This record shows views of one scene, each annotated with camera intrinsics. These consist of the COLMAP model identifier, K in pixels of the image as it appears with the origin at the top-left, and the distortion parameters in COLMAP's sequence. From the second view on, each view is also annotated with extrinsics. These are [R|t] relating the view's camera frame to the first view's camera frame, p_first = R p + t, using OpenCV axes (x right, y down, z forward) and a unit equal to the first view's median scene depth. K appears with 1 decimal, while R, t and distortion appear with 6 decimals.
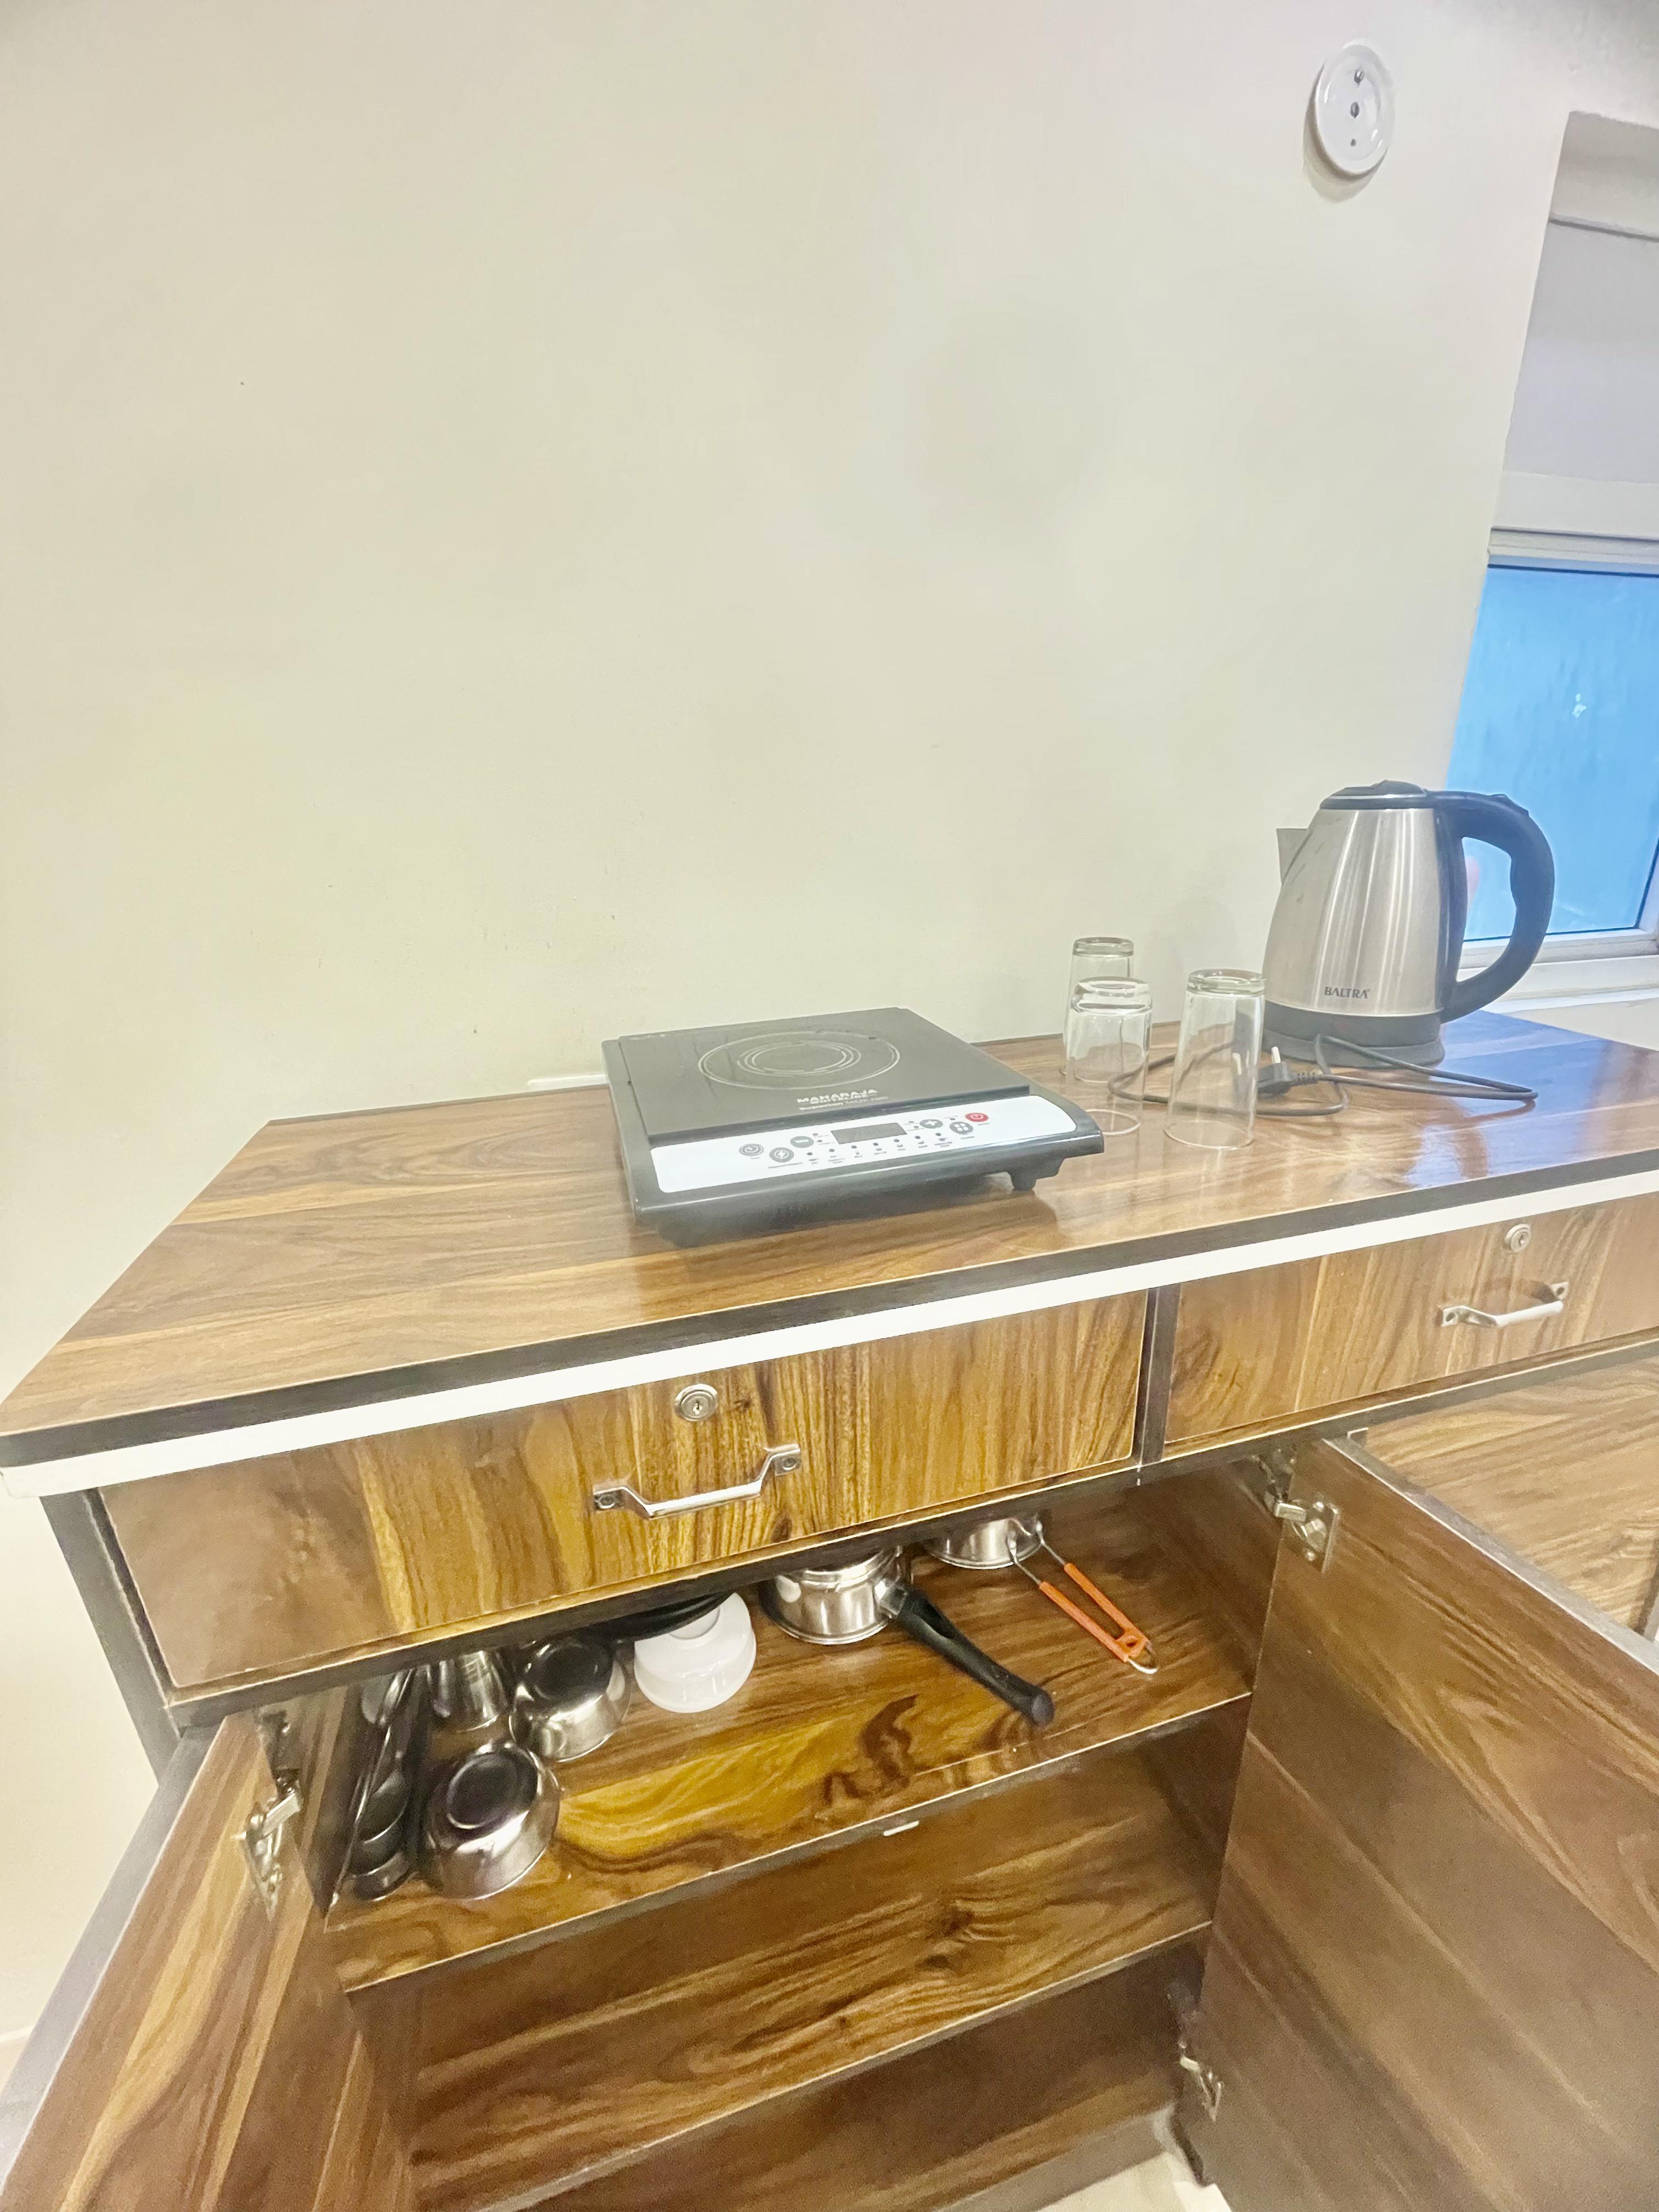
lens RADIAL K [[905.2, 0, 829.5], [0, 905.2, 1106.0], [0, 0, 1]] dist [-0.001672, -0.000286]
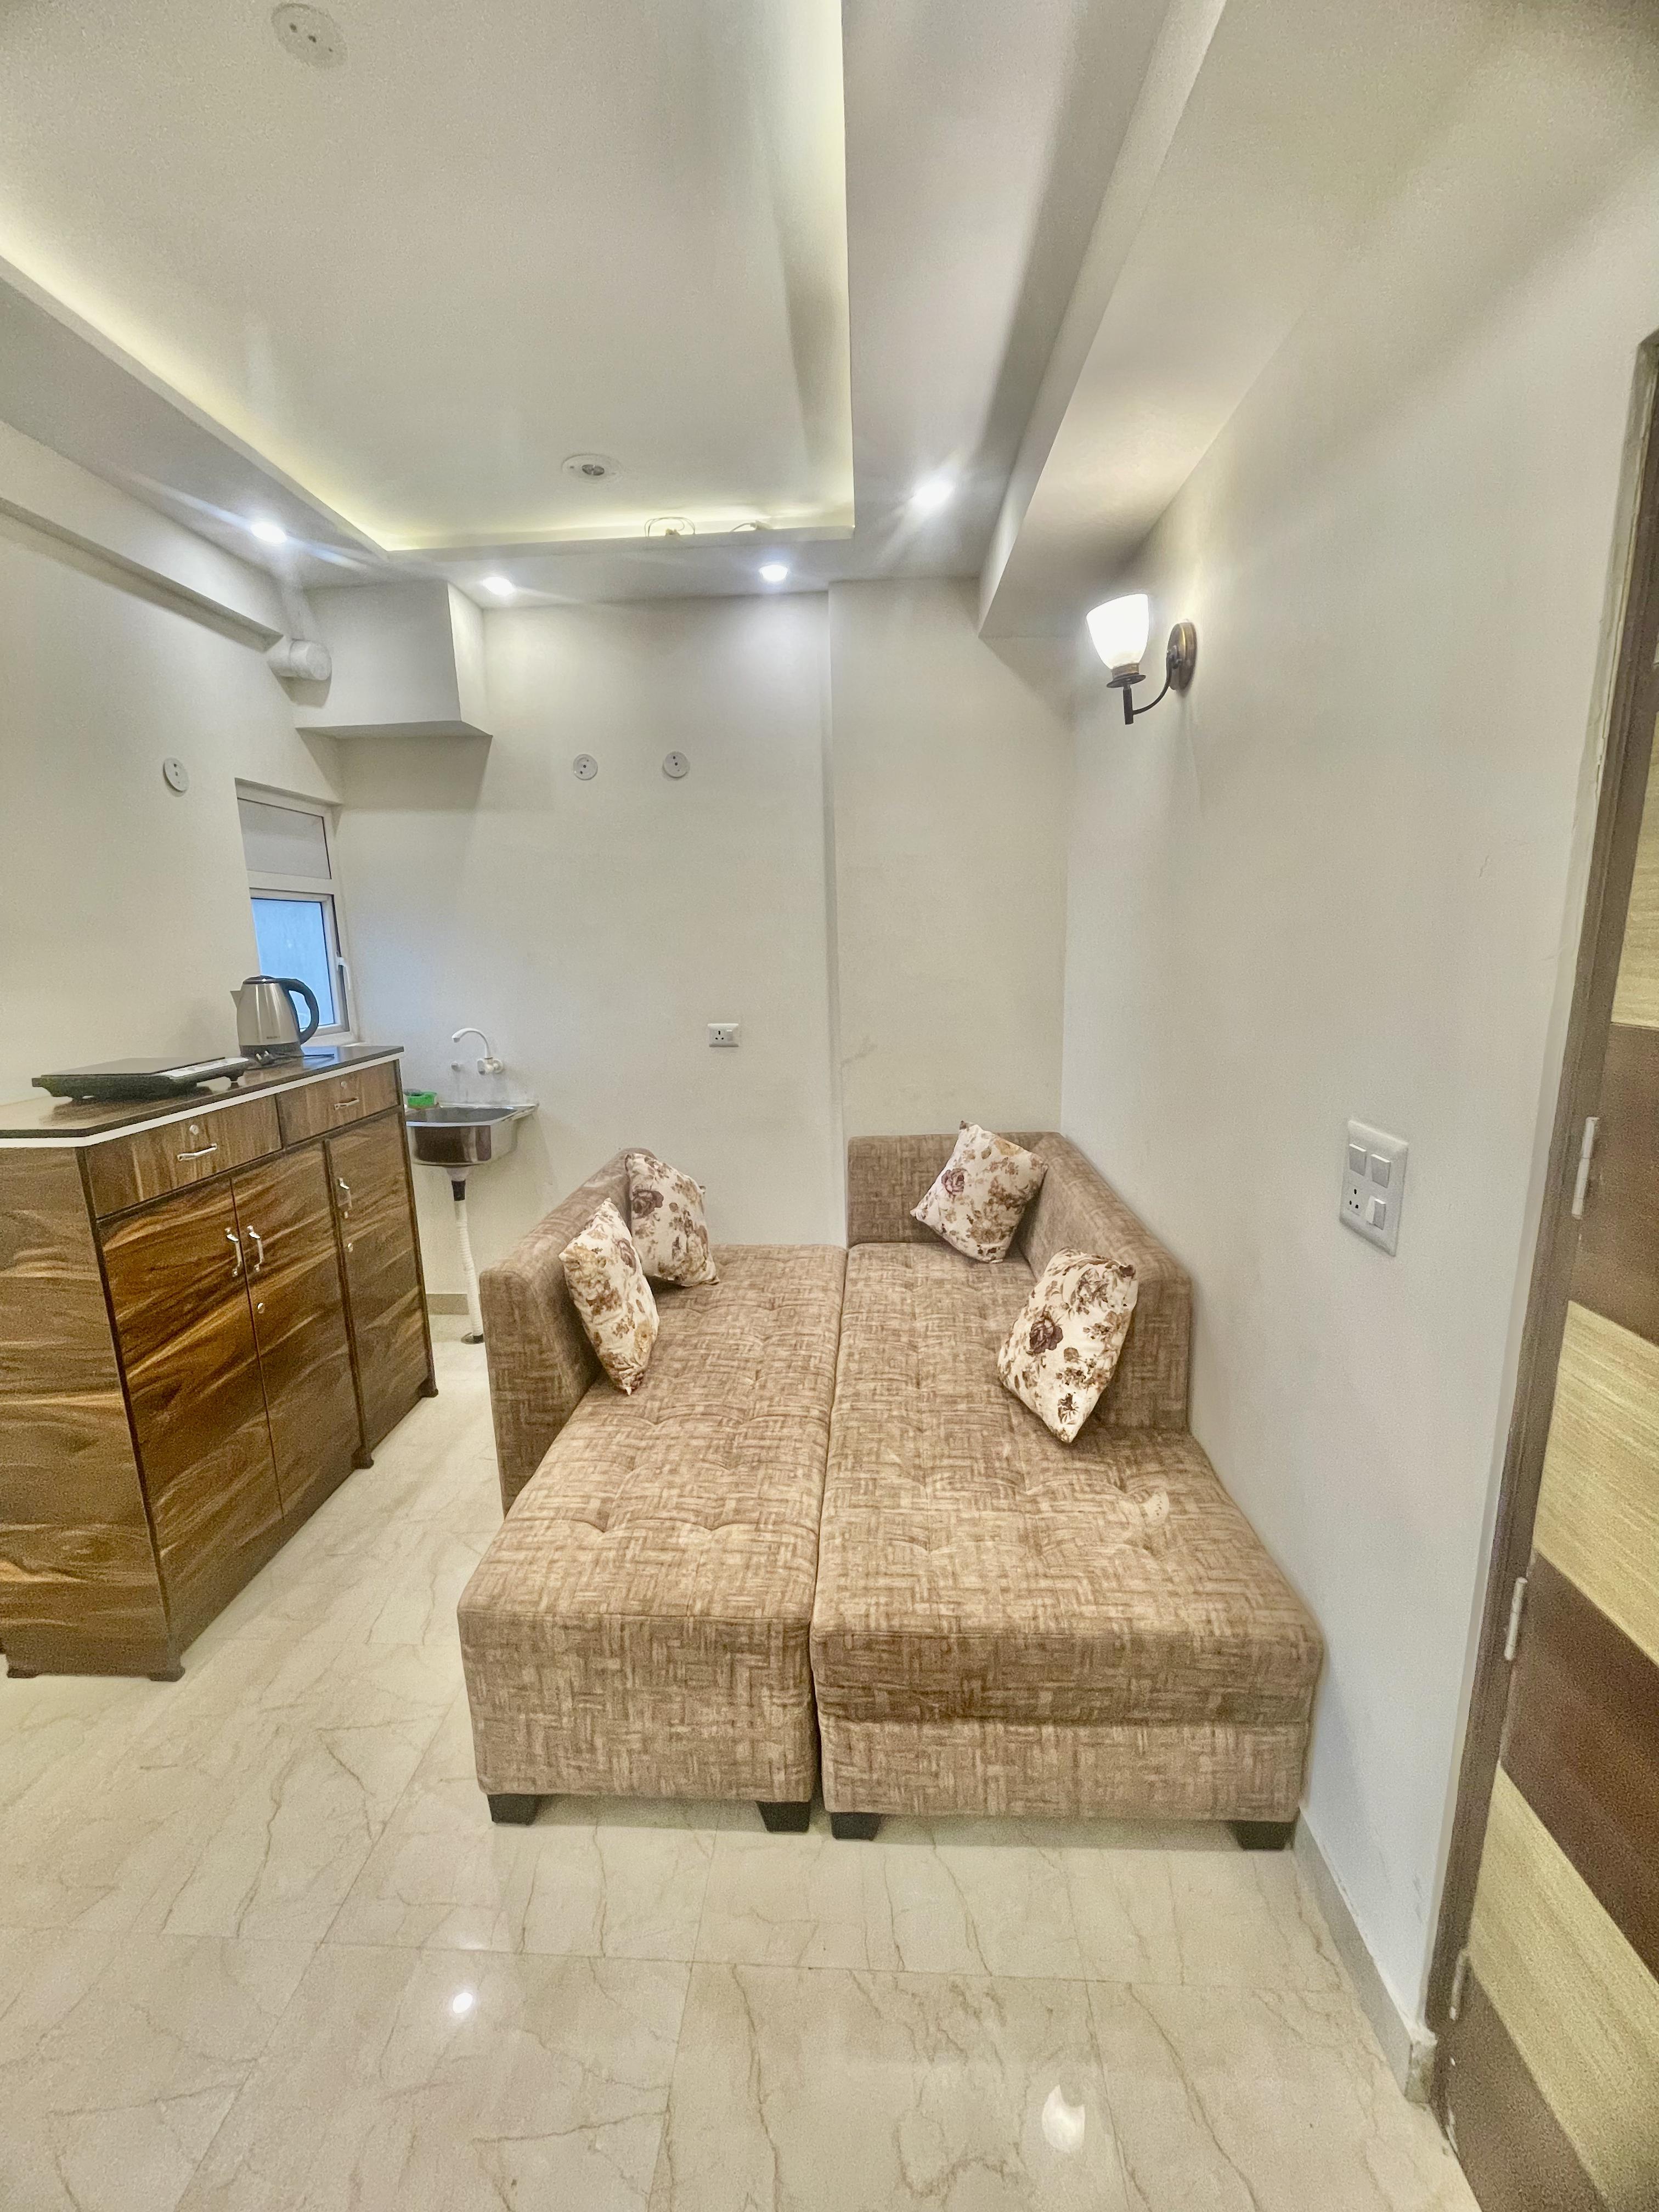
lens RADIAL K [[905.2, 0, 829.5], [0, 905.2, 1106.0], [0, 0, 1]] dist [-0.001672, -0.000286]
pose [[0.324032, -0.166970, 0.931195, -1.848702], [0.320459, 0.945484, 0.058021, 0.559928], [-0.890118, 0.279609, 0.359874, -1.885448]]
